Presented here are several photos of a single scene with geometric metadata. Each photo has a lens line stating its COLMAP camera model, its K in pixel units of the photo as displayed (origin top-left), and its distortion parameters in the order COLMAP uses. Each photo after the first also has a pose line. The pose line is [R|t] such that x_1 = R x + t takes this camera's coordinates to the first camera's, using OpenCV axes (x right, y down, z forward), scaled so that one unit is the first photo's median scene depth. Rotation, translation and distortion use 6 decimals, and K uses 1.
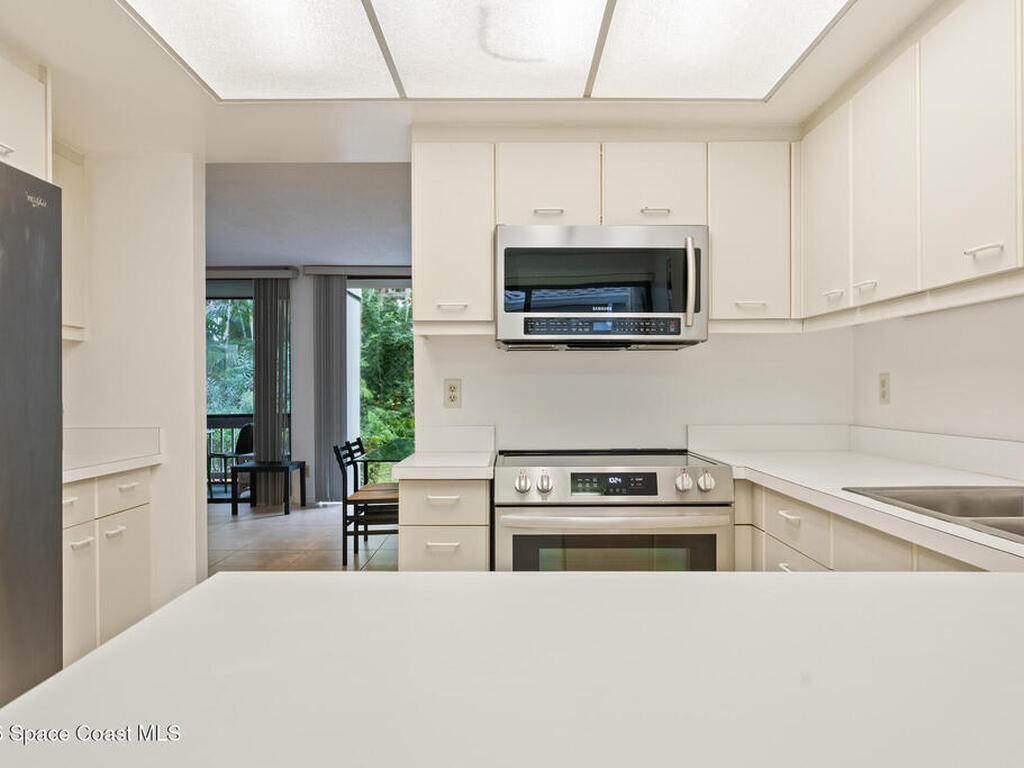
lens RADIAL K [[775.5, 0, 512.0], [0, 775.5, 384.0], [0, 0, 1]] dist [0.024661, 0.001793]
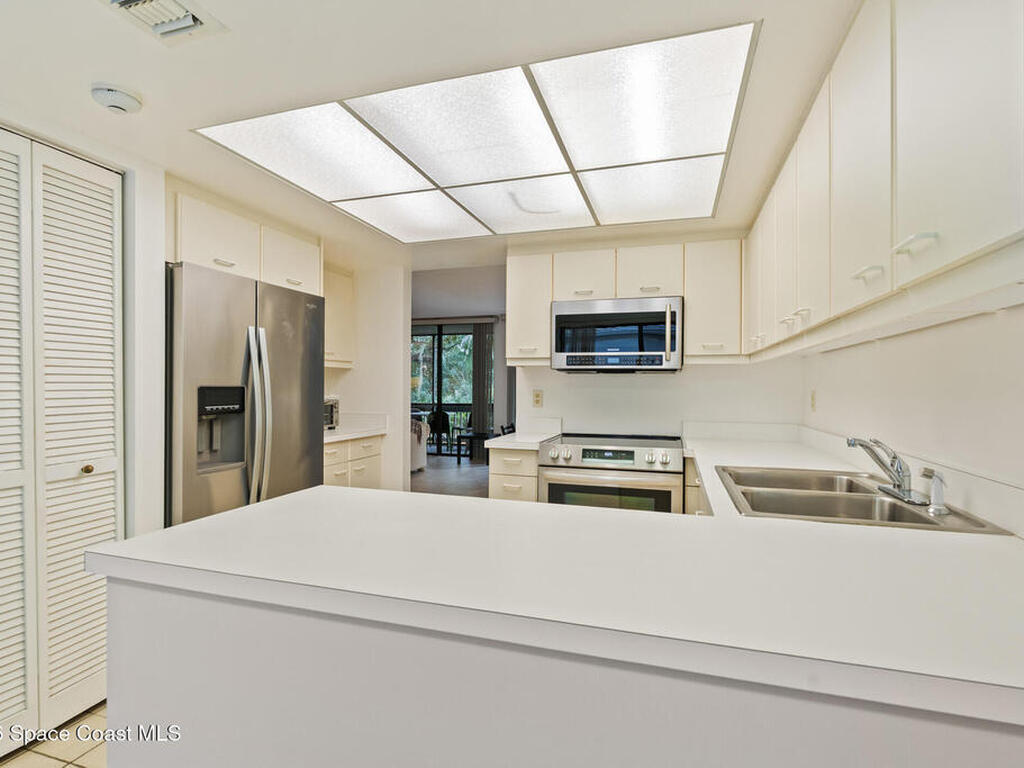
lens RADIAL K [[521.1, 0, 512.0], [0, 521.1, 384.0], [0, 0, 1]] dist [-0.000141, 0.000070]
pose [[0.953235, 0.006969, -0.302150, 0.245132], [-0.006319, 0.999975, 0.003131, -0.026365], [0.302164, -0.001075, 0.953255, -0.120185]]
